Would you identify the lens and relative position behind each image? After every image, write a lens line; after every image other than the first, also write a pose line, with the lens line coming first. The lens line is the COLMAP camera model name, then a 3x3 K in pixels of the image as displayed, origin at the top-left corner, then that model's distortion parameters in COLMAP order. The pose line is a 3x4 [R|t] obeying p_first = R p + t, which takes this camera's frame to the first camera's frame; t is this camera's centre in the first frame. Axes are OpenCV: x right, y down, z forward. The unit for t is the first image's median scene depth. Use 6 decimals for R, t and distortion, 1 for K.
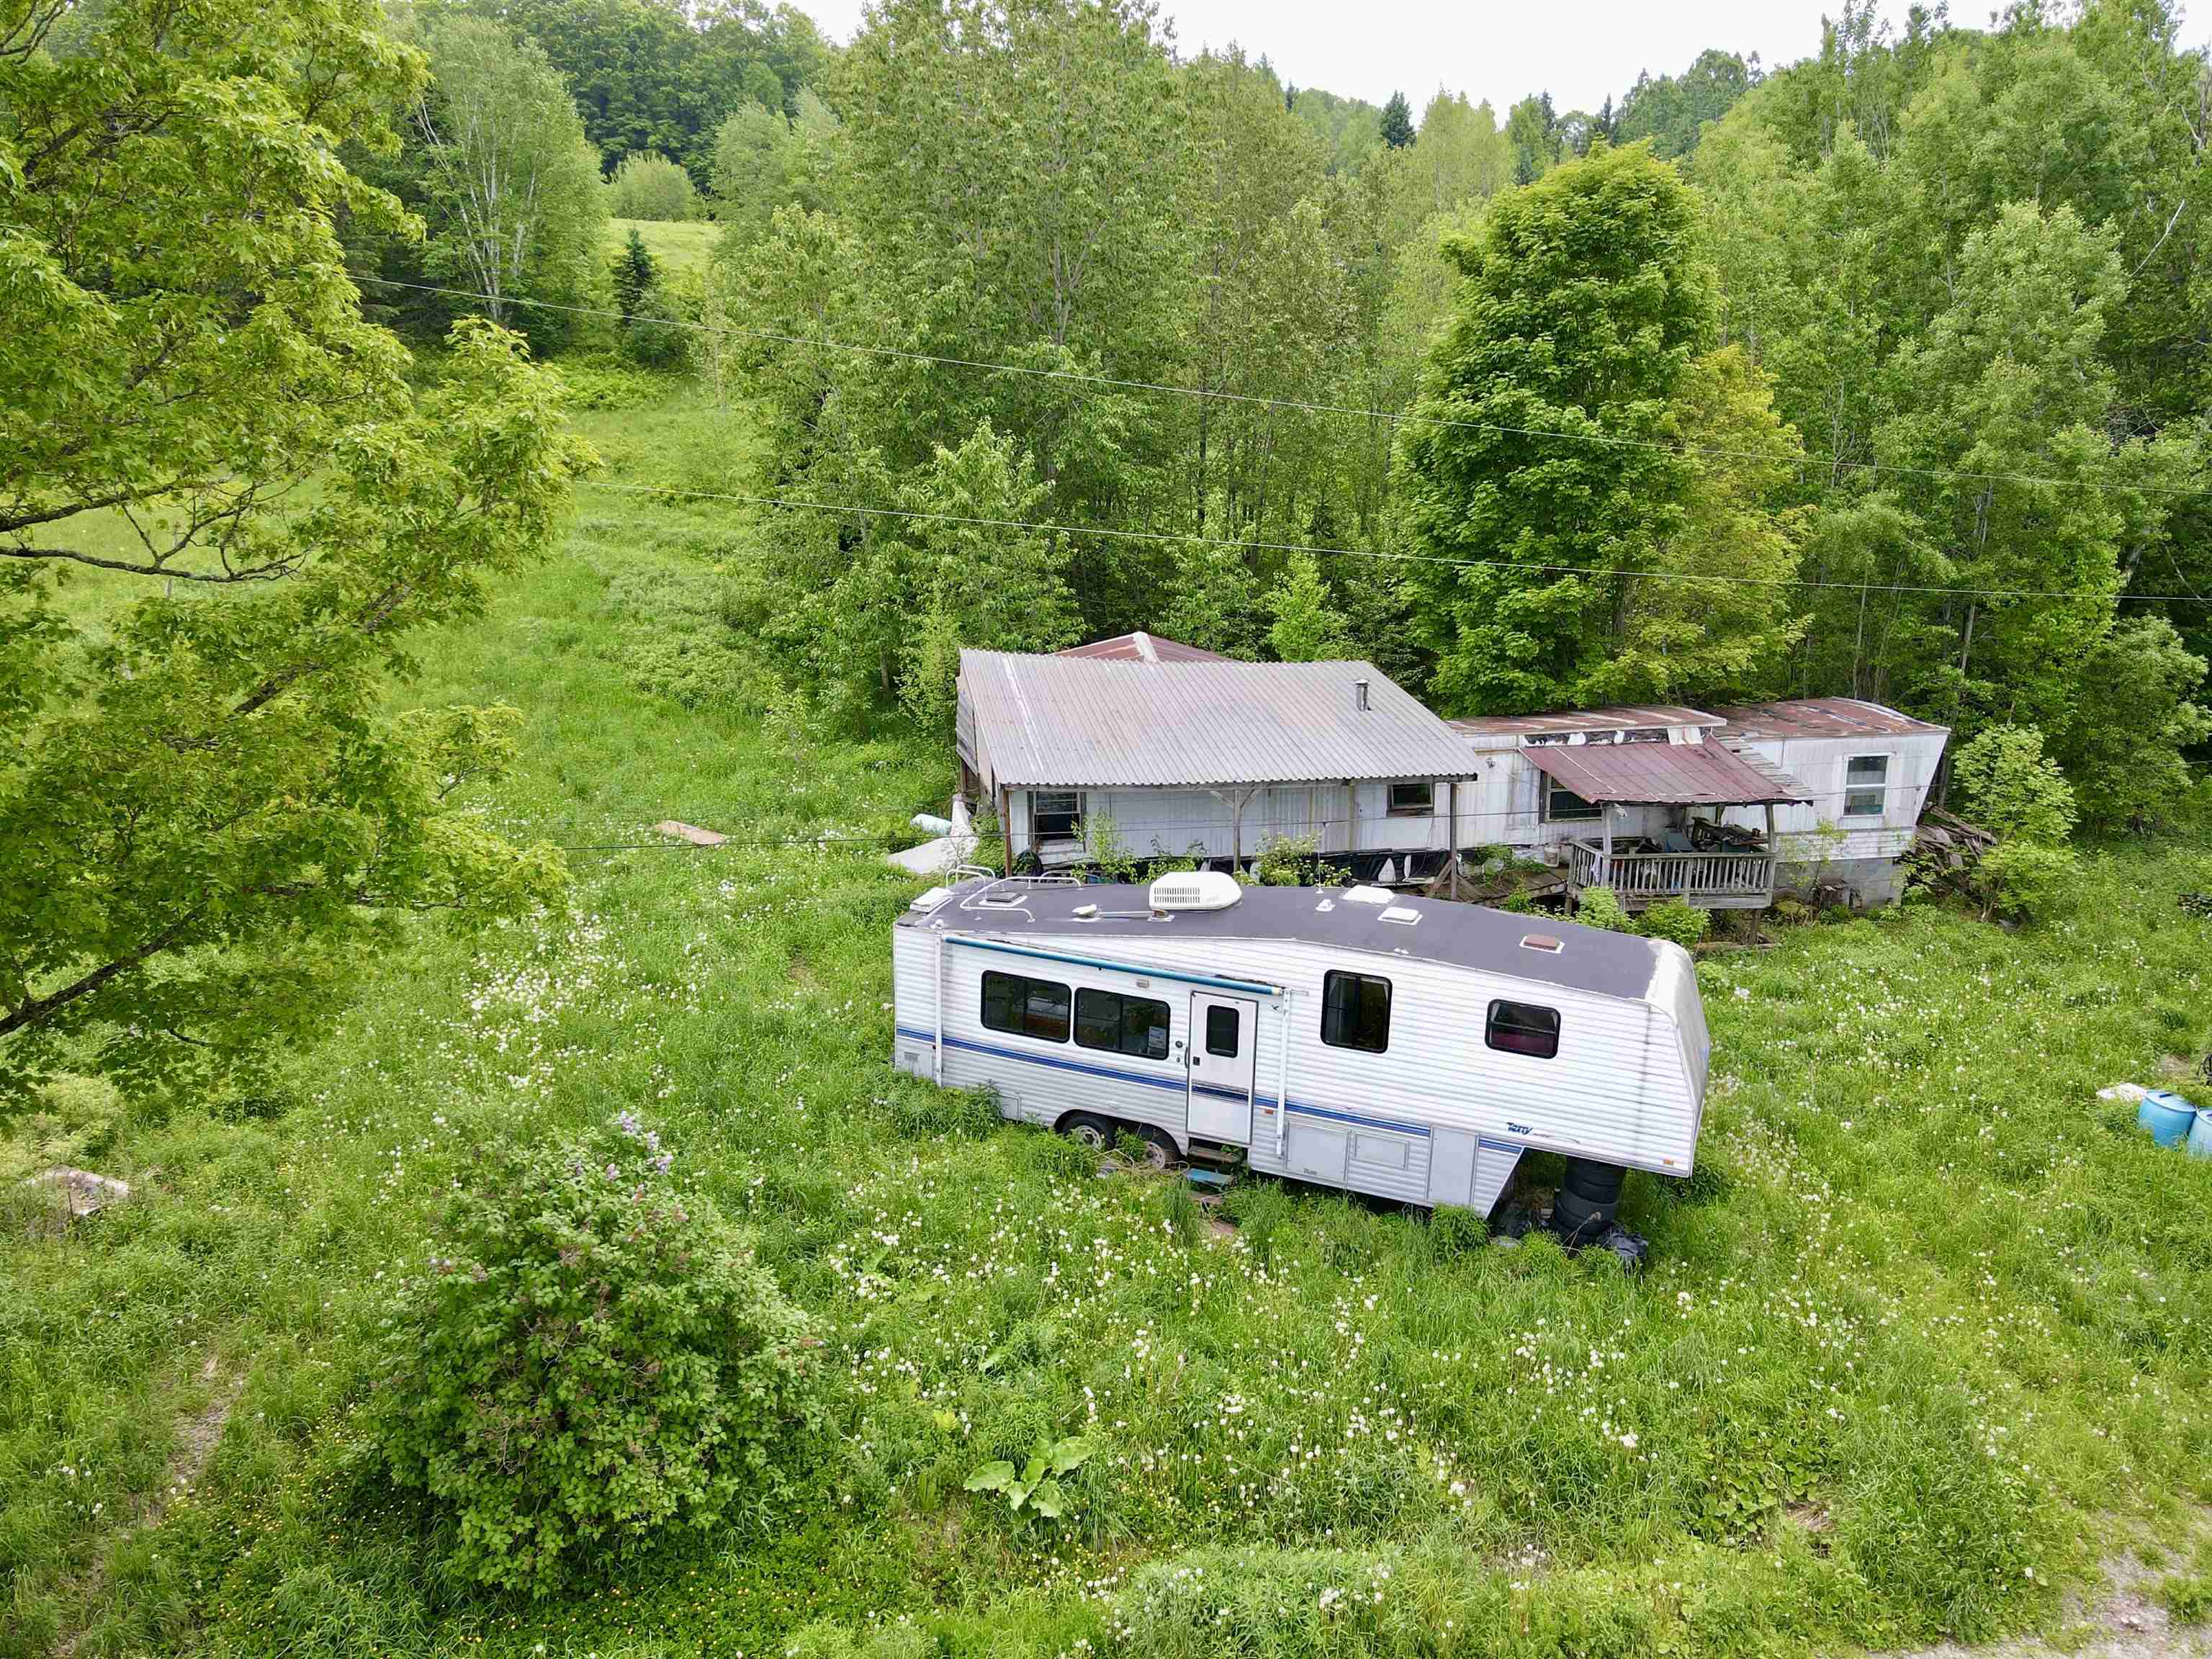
lens RADIAL K [[1603.9, 0, 1107.4], [0, 1603.9, 837.8], [0, 0, 1]] dist [0.030116, -0.024246]
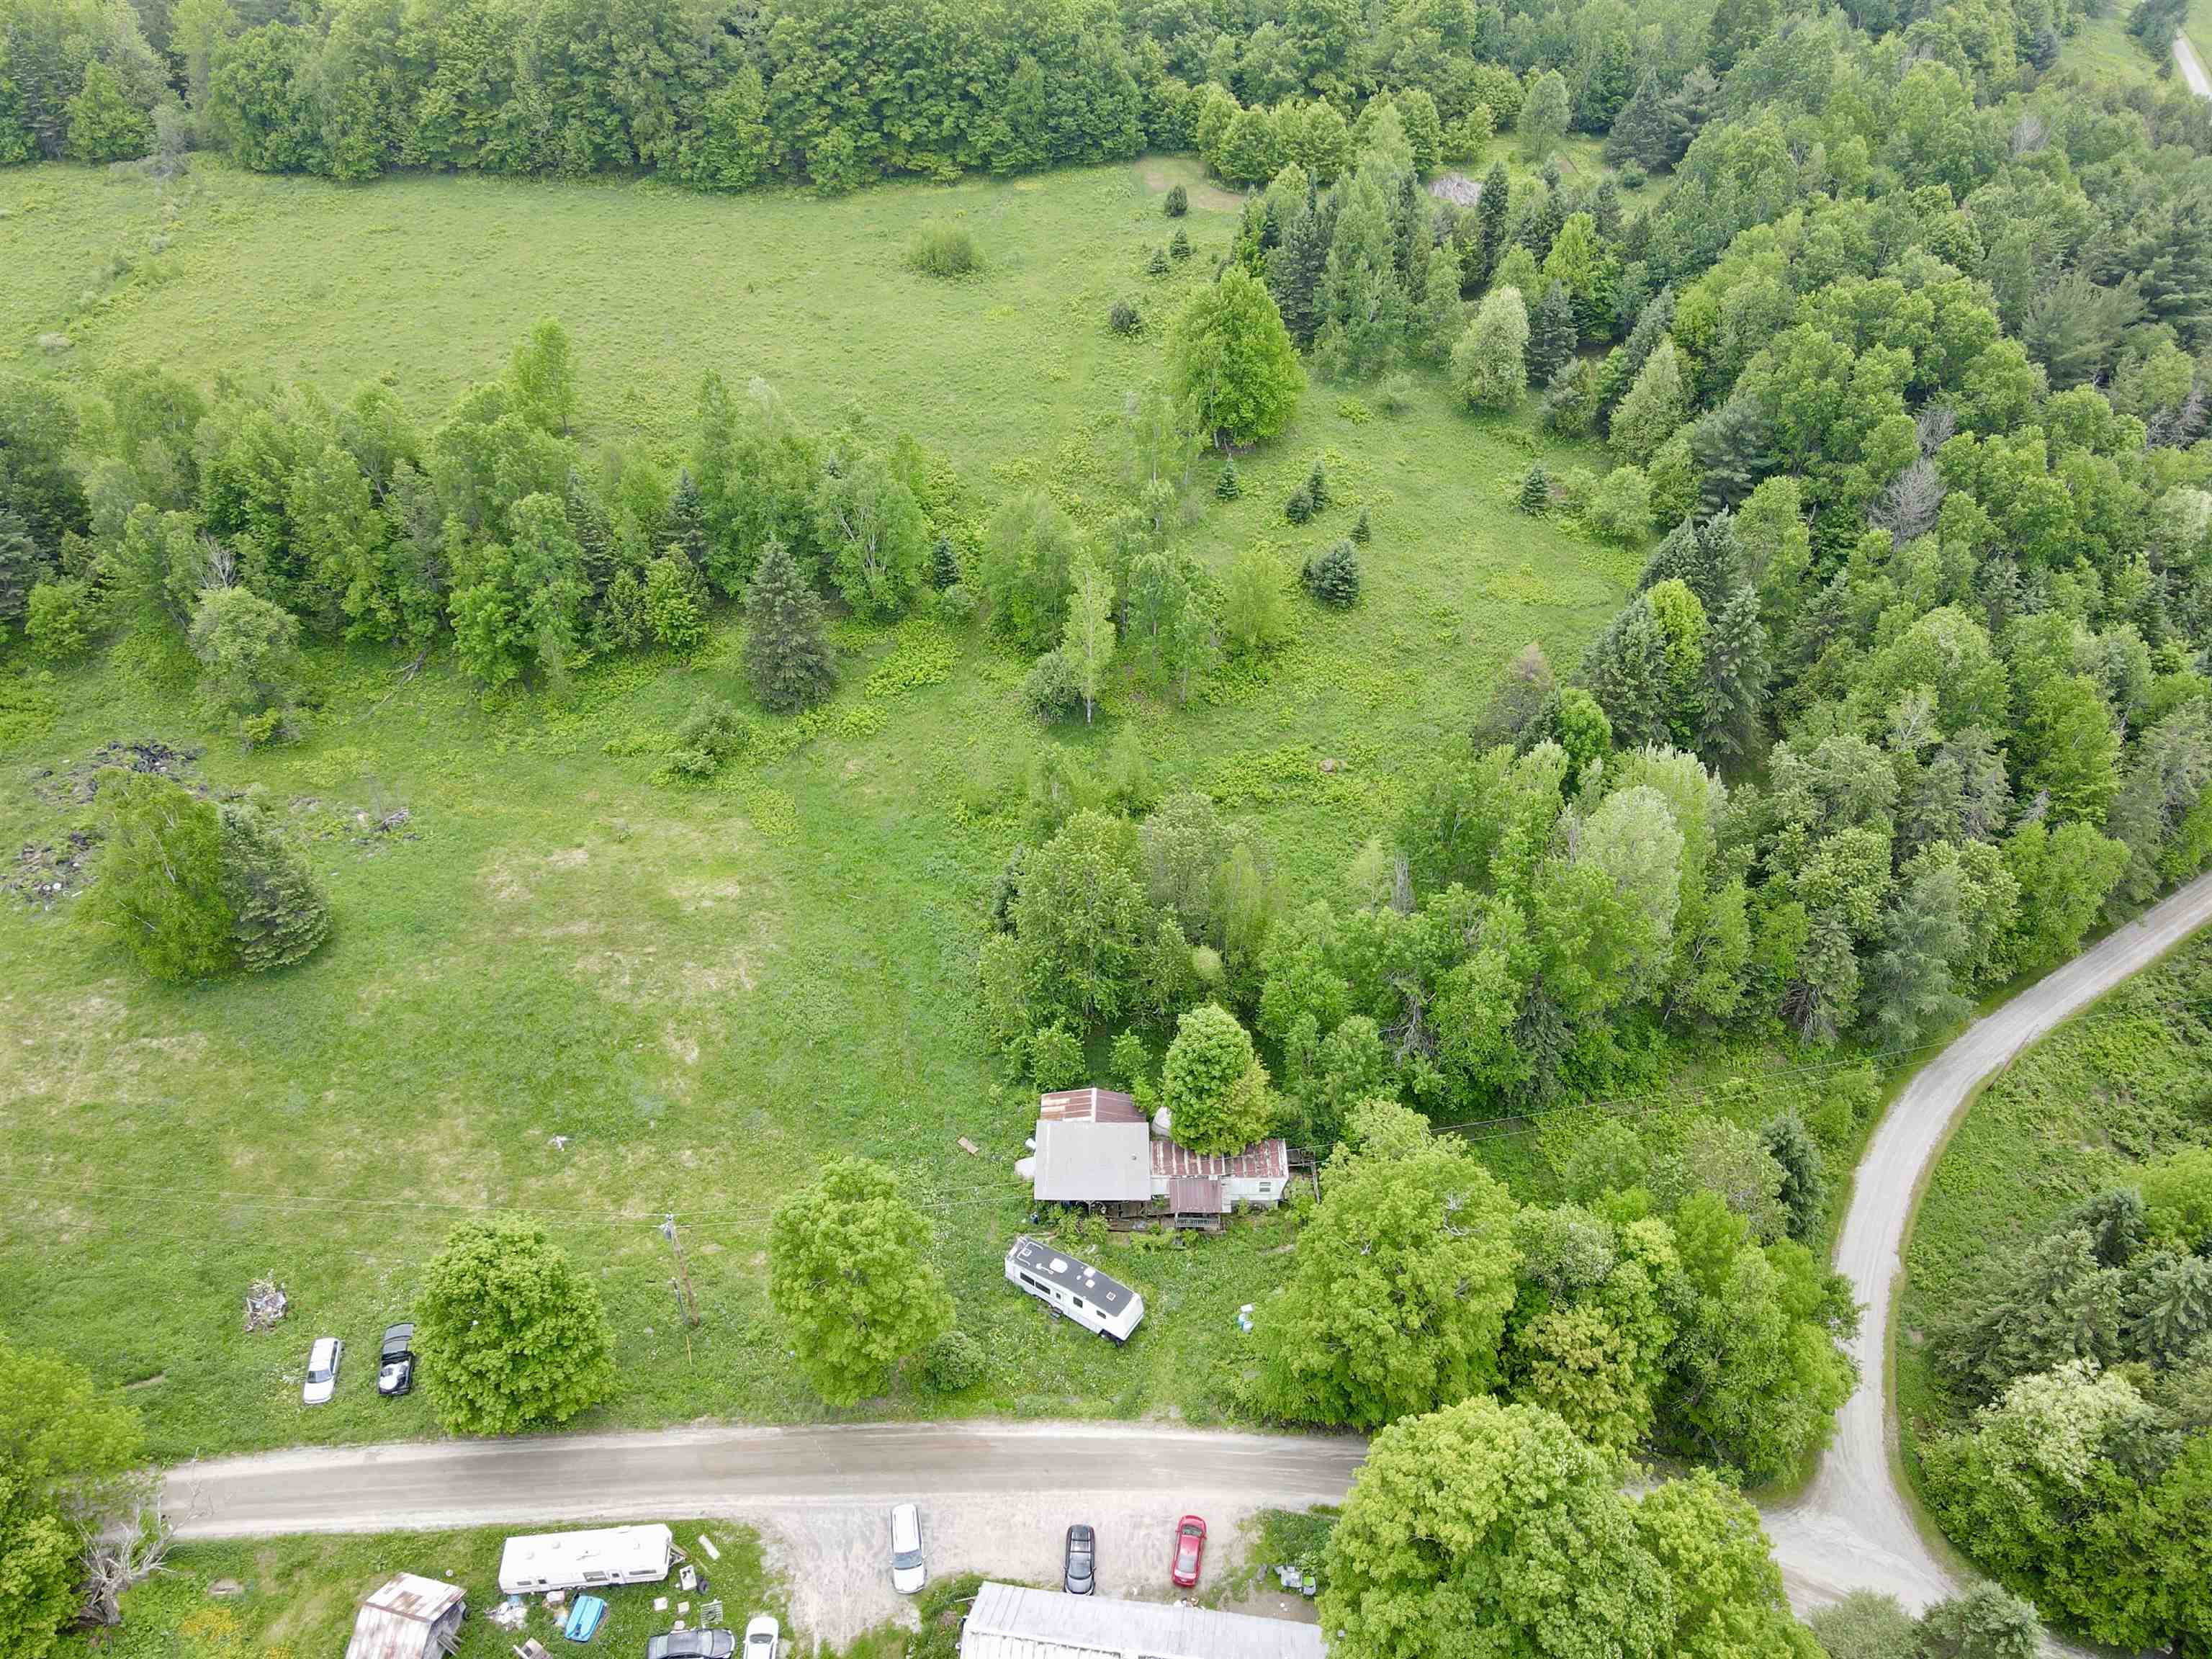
lens RADIAL K [[1603.9, 0, 1109.4], [0, 1603.9, 832.5], [0, 0, 1]] dist [0.030116, -0.024246]
pose [[0.983981, 0.110326, -0.140036, 0.838482], [-0.045970, 0.915964, 0.398618, -3.550285], [0.172246, -0.385795, 0.906363, -3.396952]]
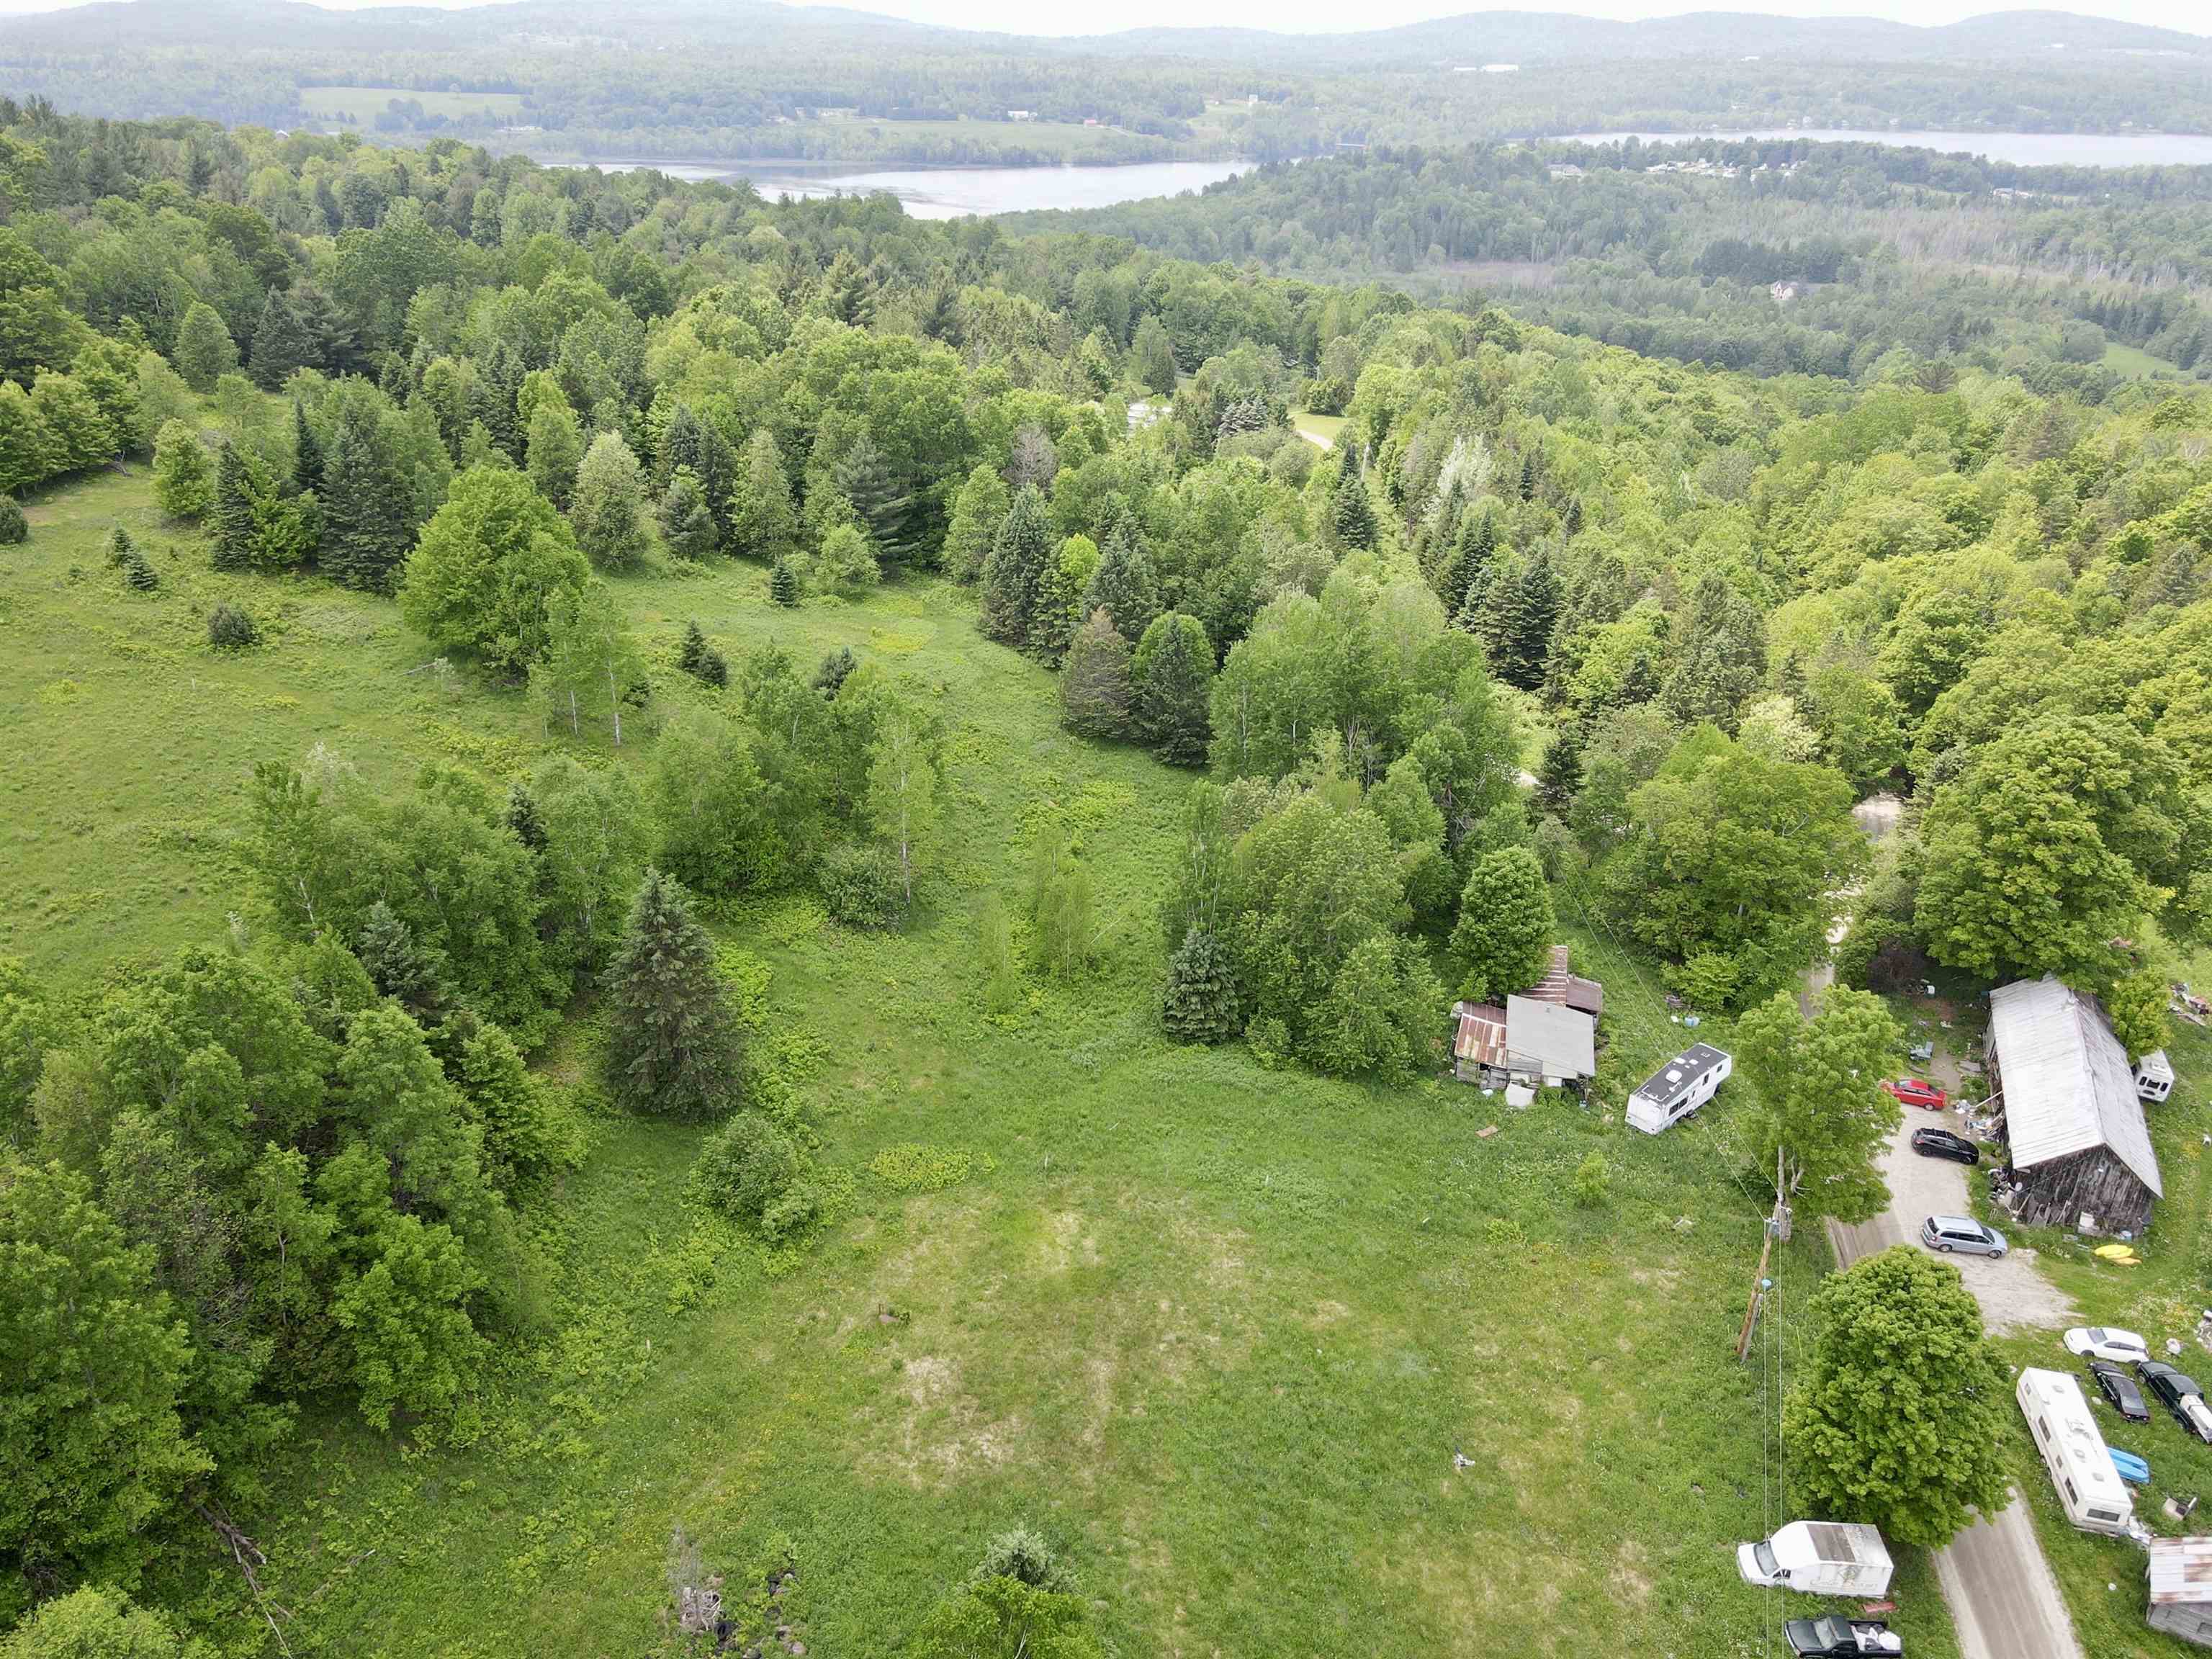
lens RADIAL K [[1603.9, 0, 1107.5], [0, 1603.9, 832.2], [0, 0, 1]] dist [0.030116, -0.024246]
pose [[0.422760, -0.408919, 0.808739, -5.174192], [0.231556, 0.911529, 0.339849, -3.224194], [-0.876160, 0.043594, 0.480046, -0.019236]]
